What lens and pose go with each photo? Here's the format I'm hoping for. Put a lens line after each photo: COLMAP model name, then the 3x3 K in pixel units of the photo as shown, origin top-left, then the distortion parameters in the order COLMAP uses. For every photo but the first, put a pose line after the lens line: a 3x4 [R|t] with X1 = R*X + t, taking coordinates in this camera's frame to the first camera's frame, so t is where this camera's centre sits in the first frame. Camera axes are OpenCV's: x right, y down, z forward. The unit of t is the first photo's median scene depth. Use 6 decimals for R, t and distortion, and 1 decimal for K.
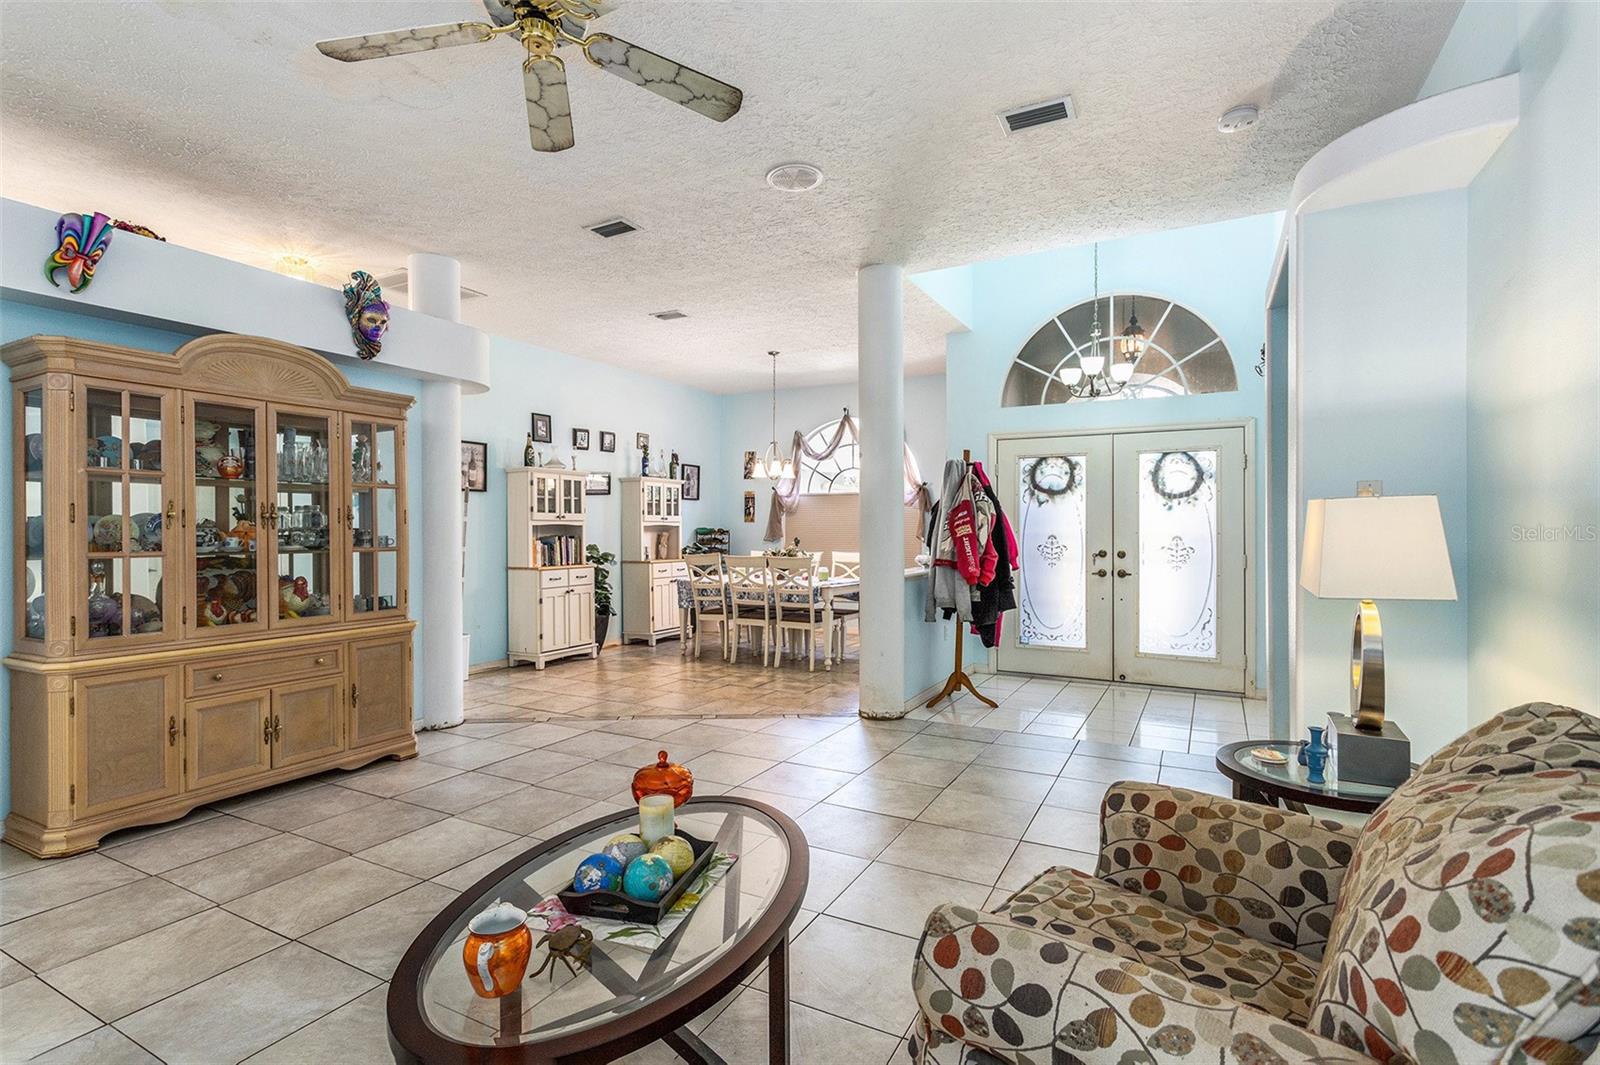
lens RADIAL K [[773.3, 0, 791.6], [0, 773.3, 532.4], [0, 0, 1]] dist [0.004998, 0.001641]
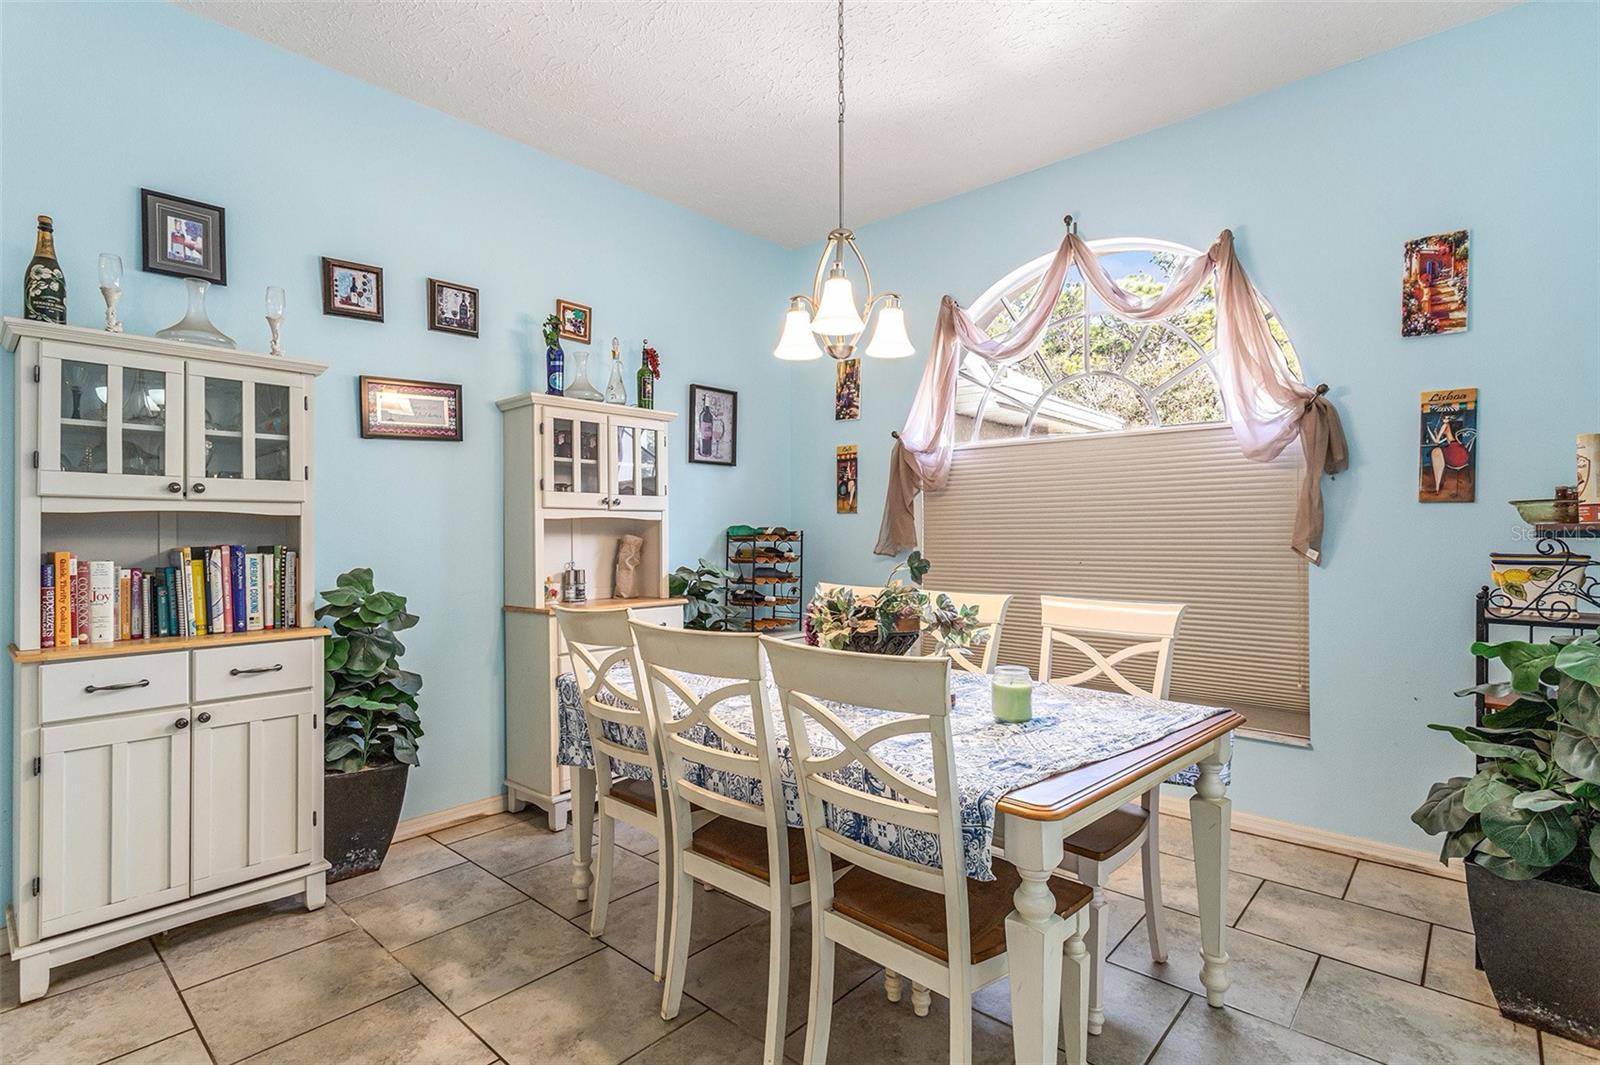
lens RADIAL K [[755.4, 0, 826.8], [0, 755.4, 519.0], [0, 0, 1]] dist [0.002109, 0.000490]
pose [[0.978719, -0.006791, -0.205092, 0.028446], [0.001732, 0.999690, -0.024833, 0.001218], [0.205197, 0.023950, 0.978428, 0.635765]]
